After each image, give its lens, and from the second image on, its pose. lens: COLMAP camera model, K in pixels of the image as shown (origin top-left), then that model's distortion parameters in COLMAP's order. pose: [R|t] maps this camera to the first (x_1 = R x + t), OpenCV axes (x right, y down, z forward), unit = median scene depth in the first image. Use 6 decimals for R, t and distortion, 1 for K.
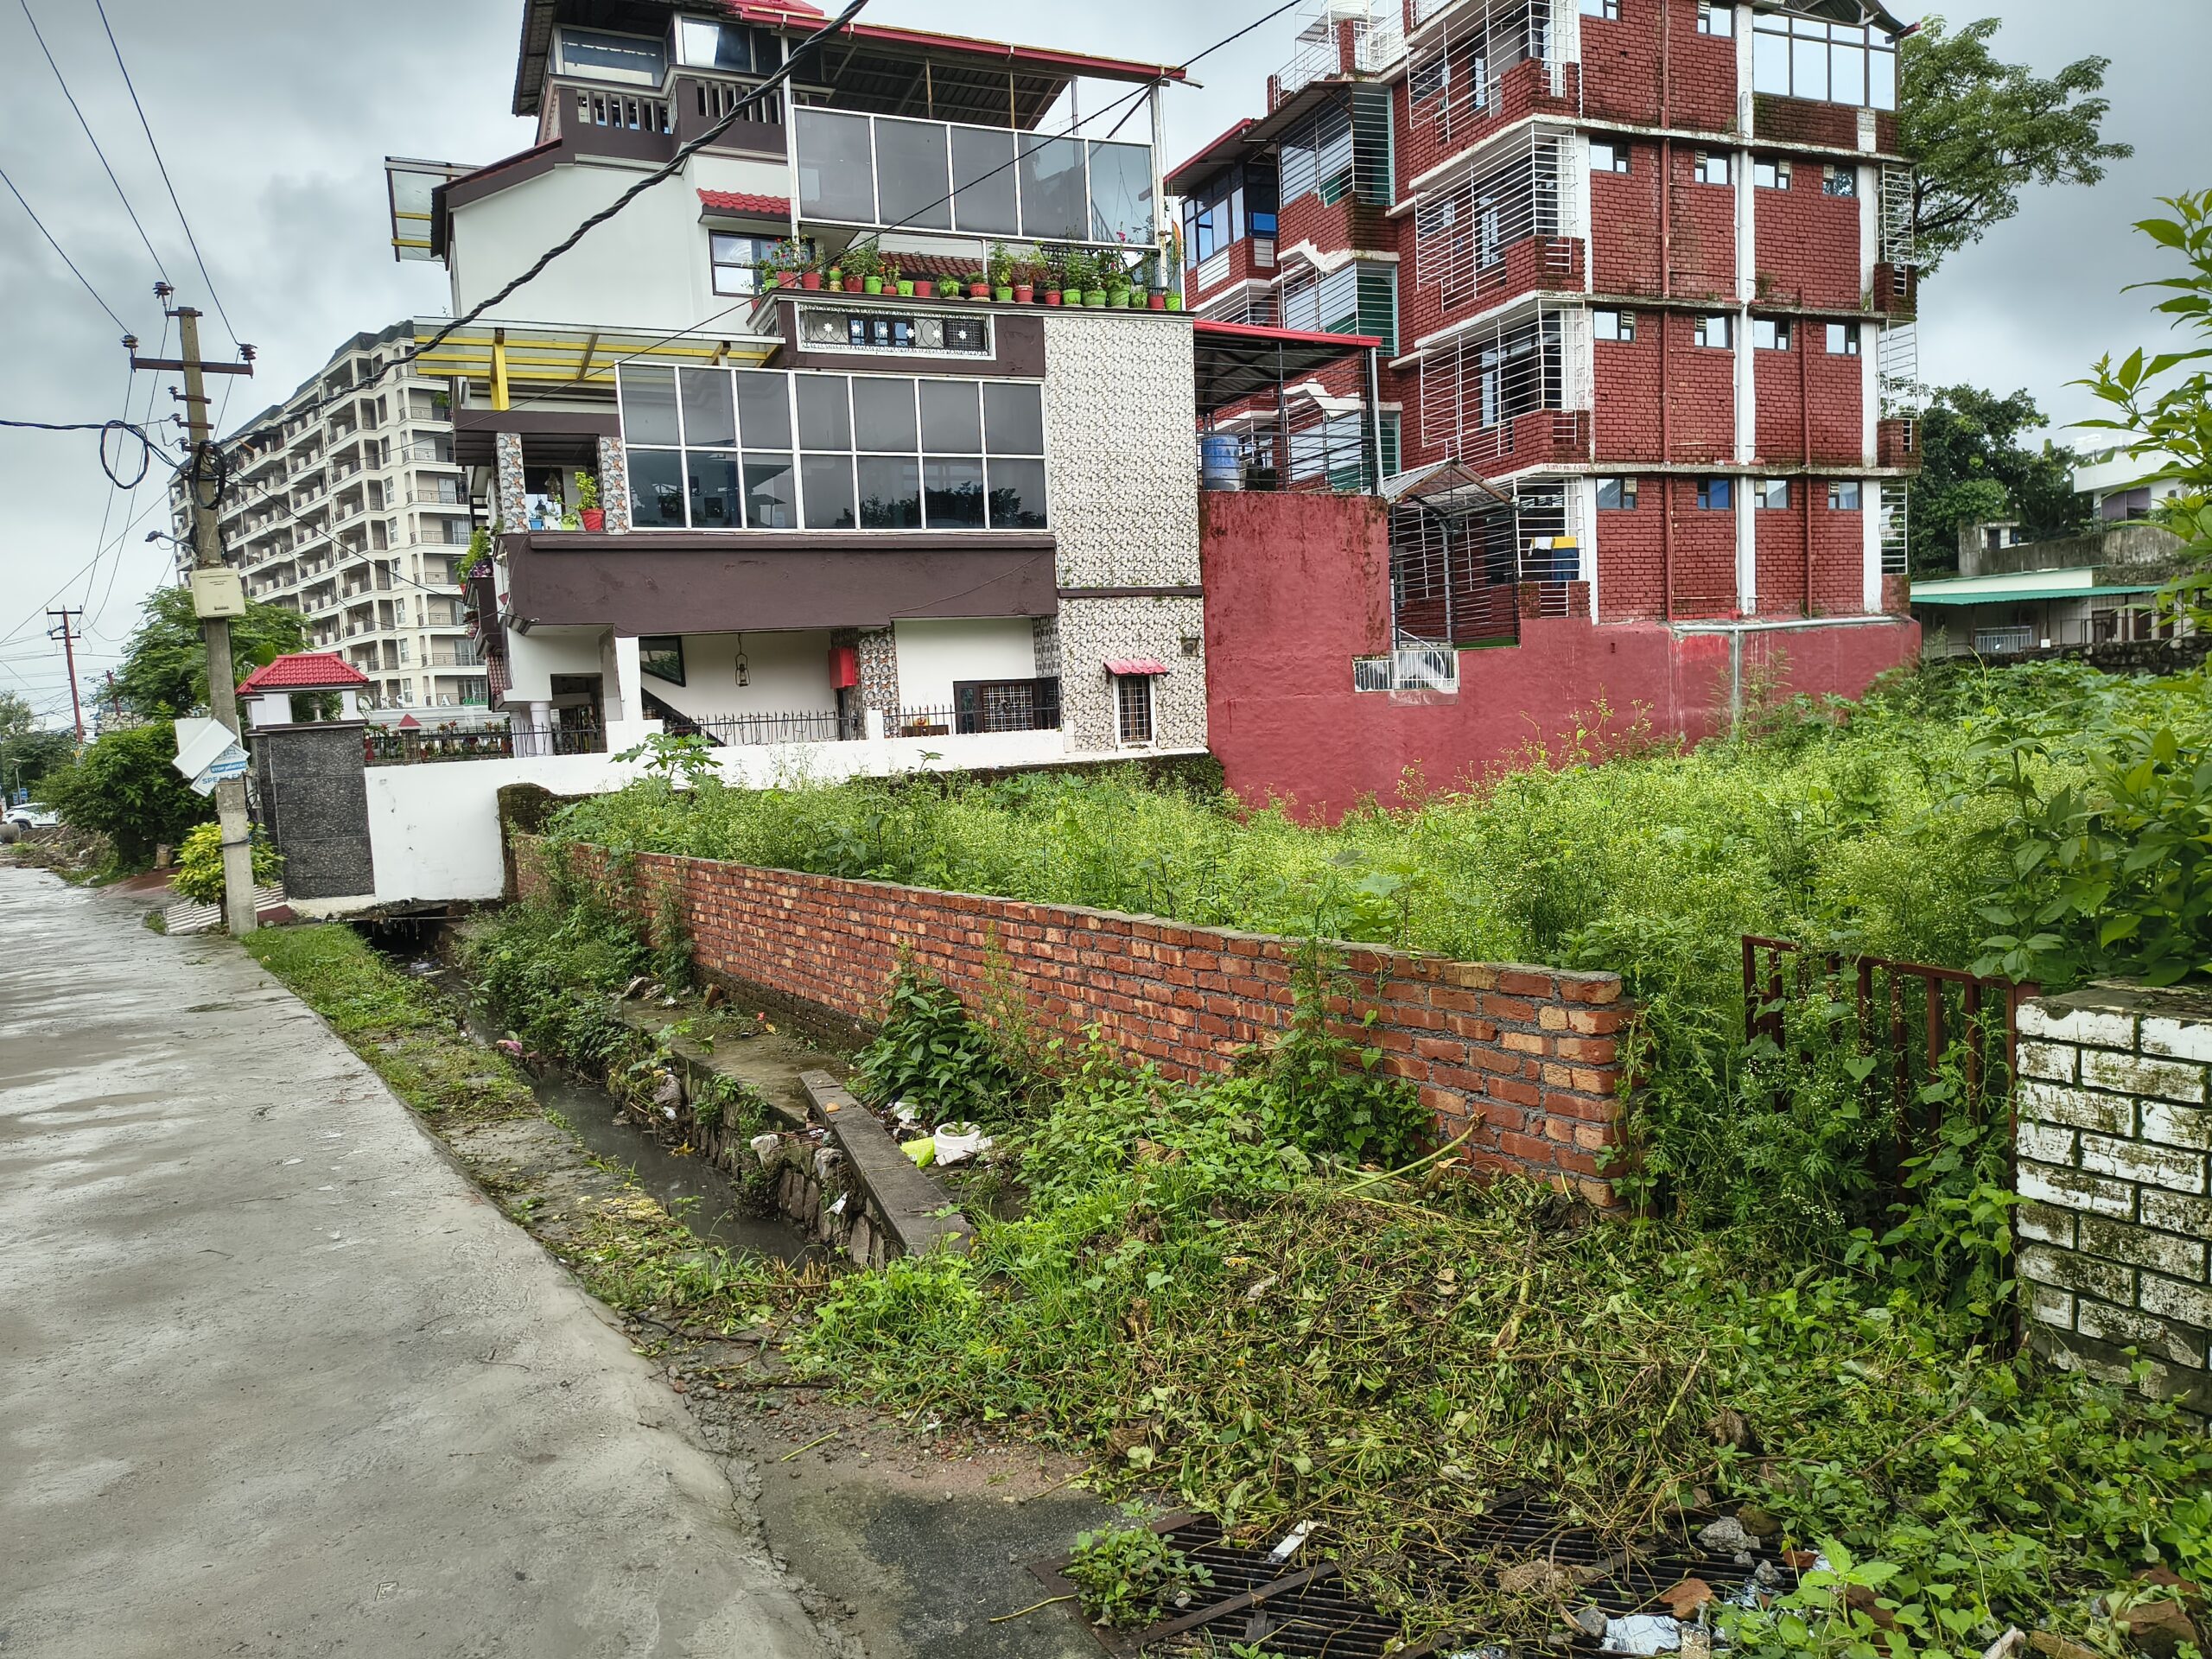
lens RADIAL K [[1515.8, 0, 1095.0], [0, 1515.8, 832.7], [0, 0, 1]] dist [0.061734, -0.070794]
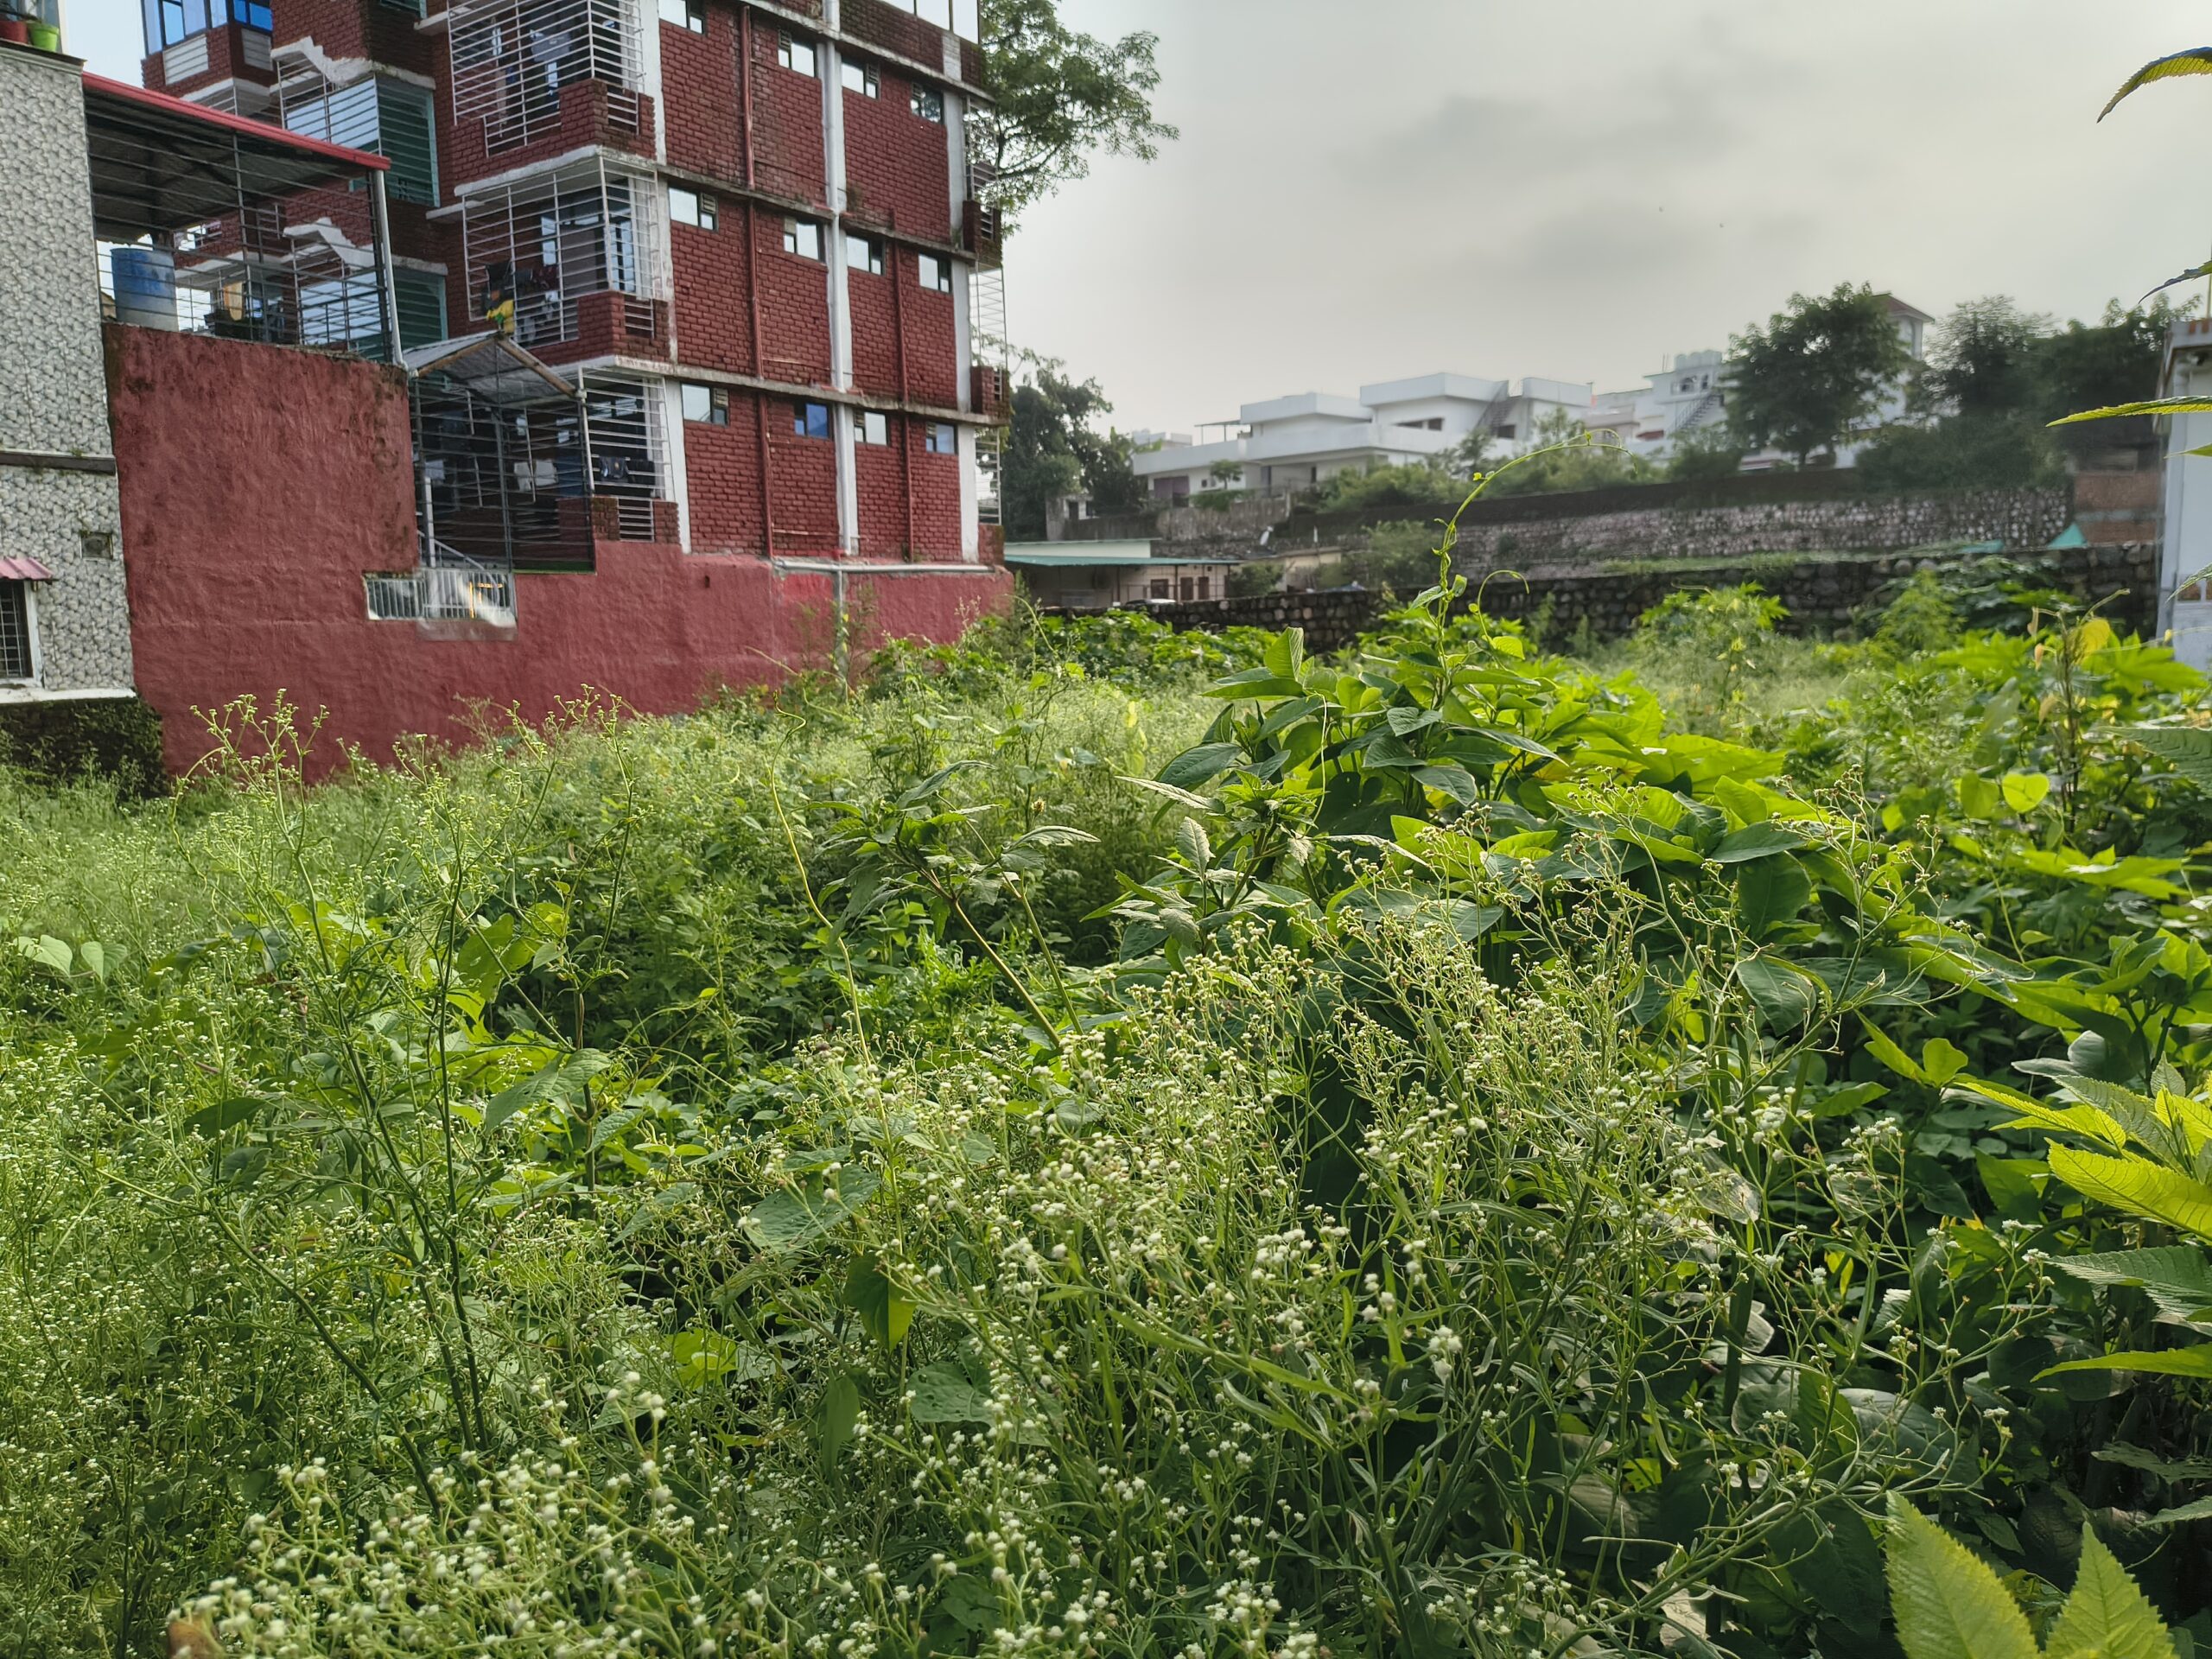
lens RADIAL K [[1537.1, 0, 1119.3], [0, 1537.1, 826.7], [0, 0, 1]] dist [0.060800, -0.078959]
pose [[0.848995, -0.035057, 0.527237, 0.067422], [0.019155, 0.999183, 0.035593, -0.007737], [-0.528054, -0.020119, 0.848973, 0.118585]]
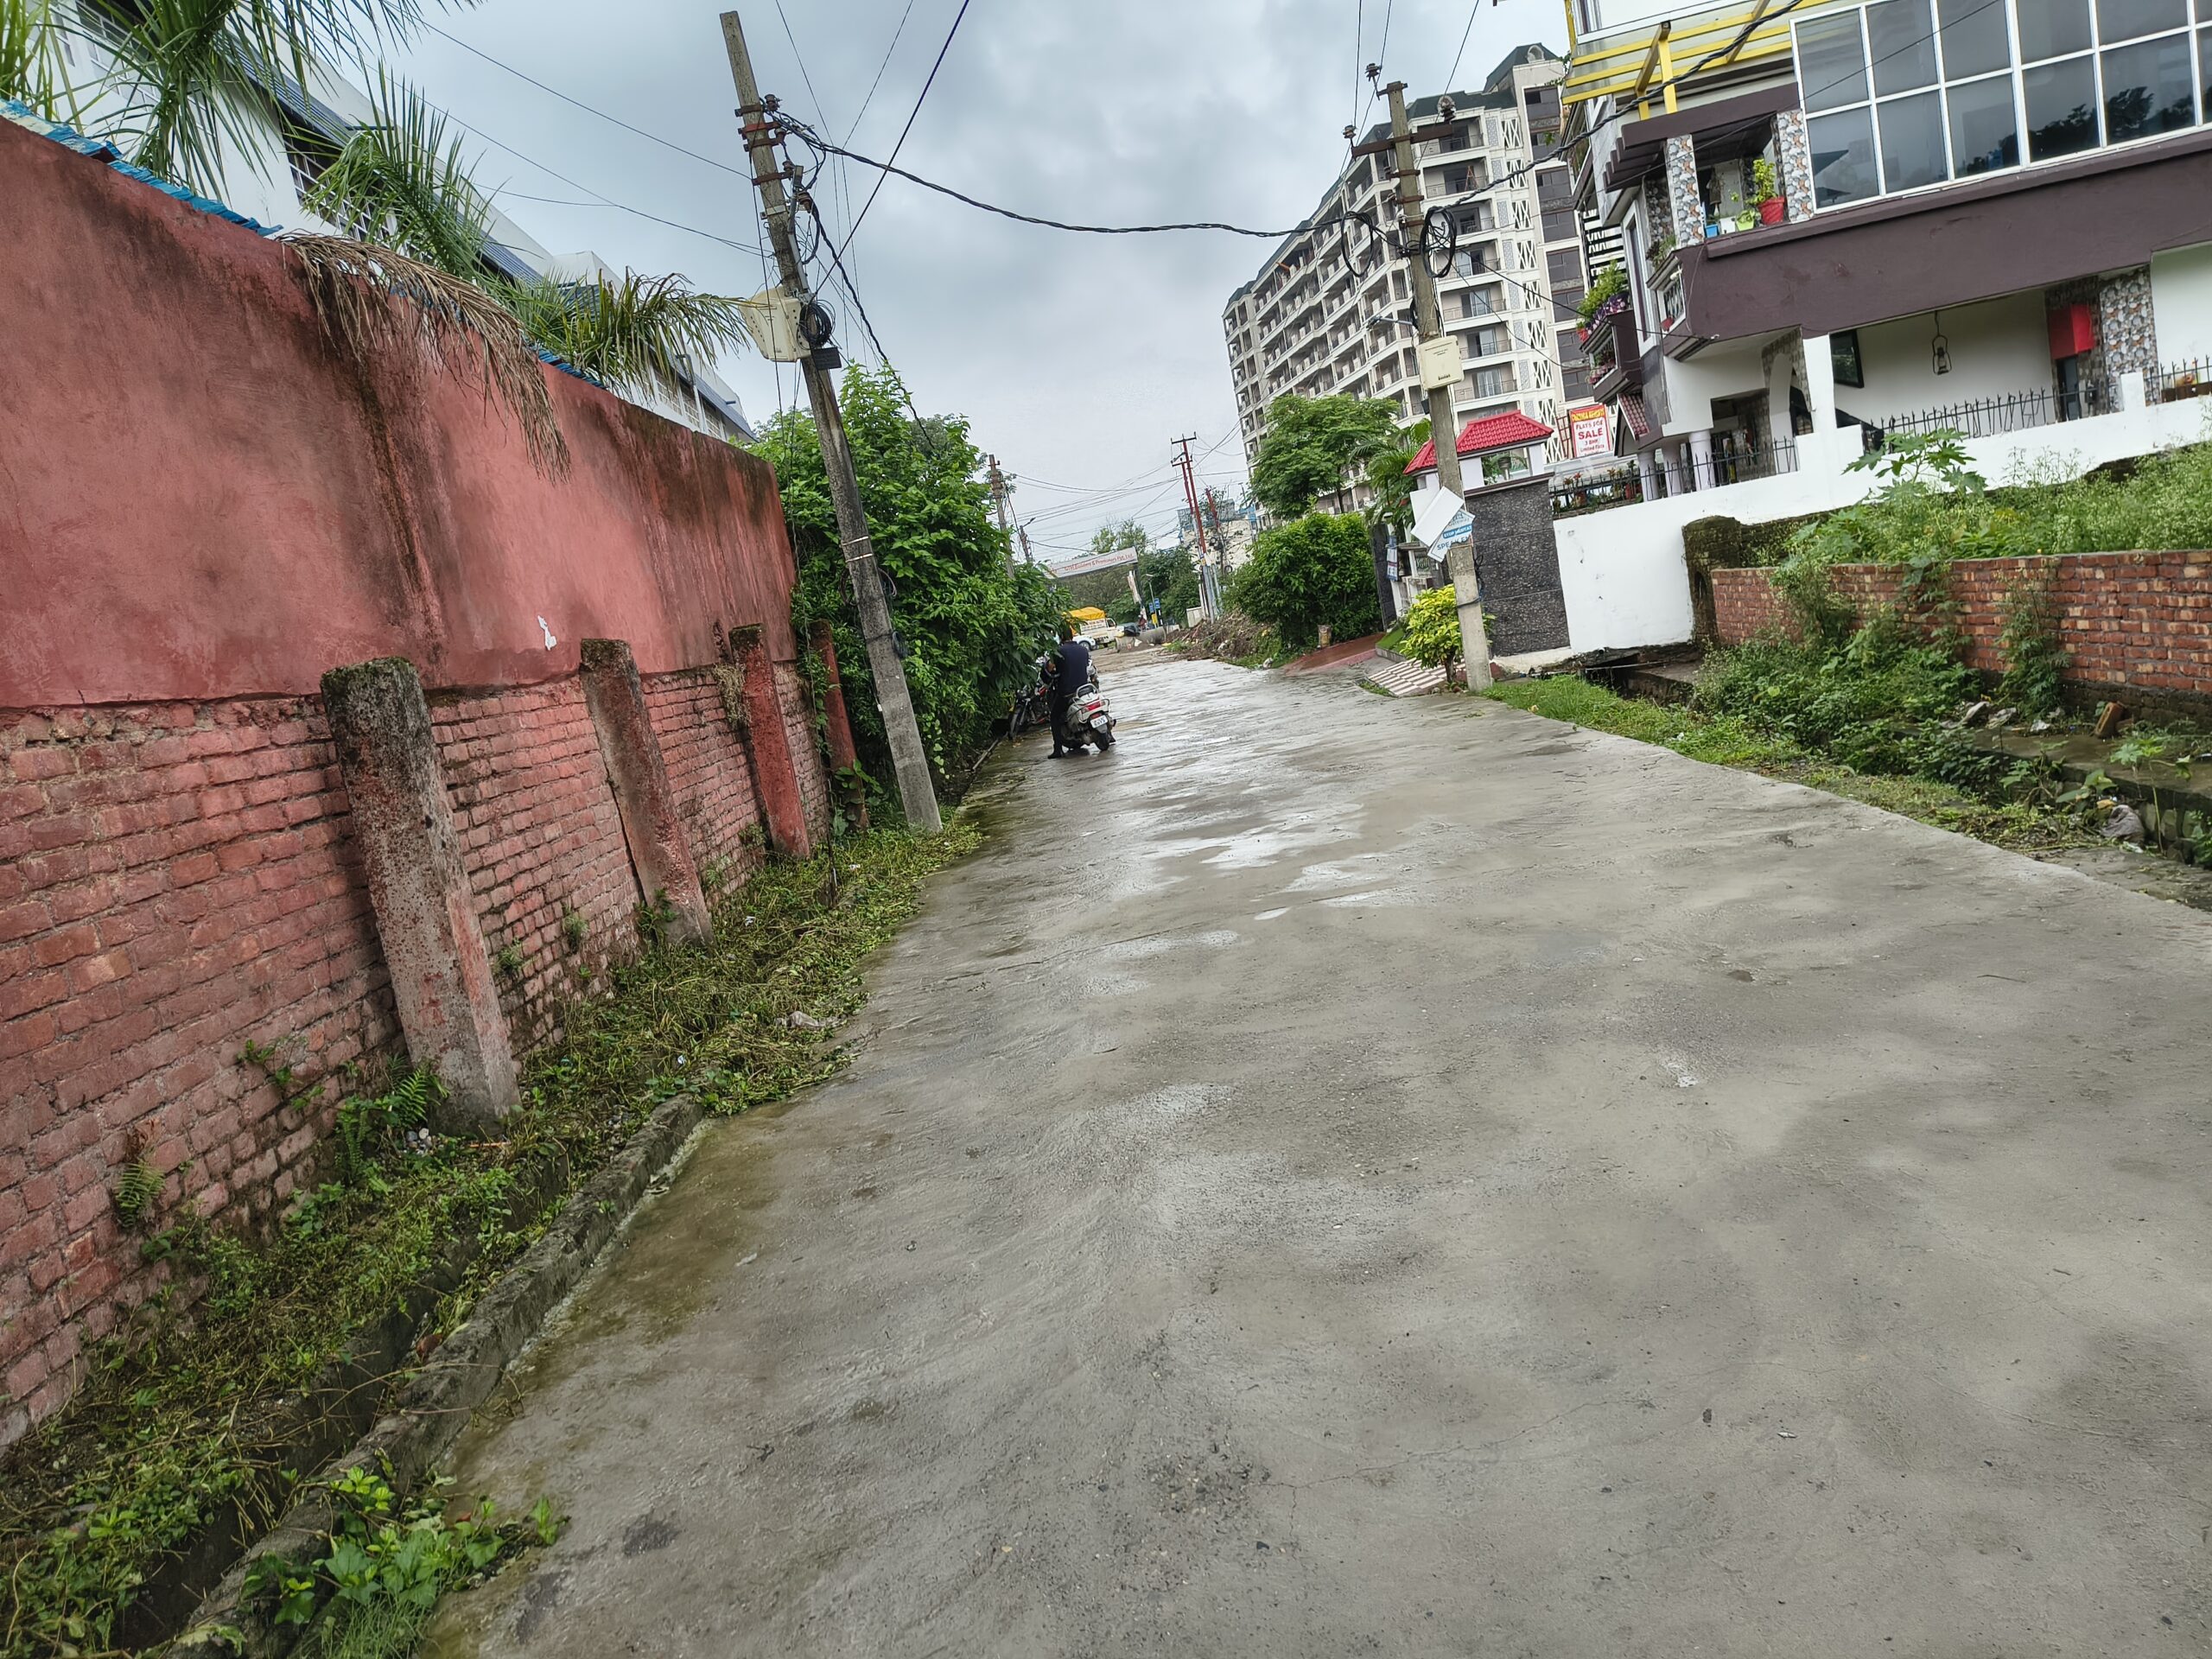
lens RADIAL K [[1513.4, 0, 1106.8], [0, 1513.4, 788.1], [0, 0, 1]] dist [0.056670, -0.074310]
pose [[0.816355, -0.028229, -0.576860, -0.097880], [0.100165, 0.990589, 0.093275, 0.005878], [0.568798, -0.133926, 0.811500, -0.000016]]
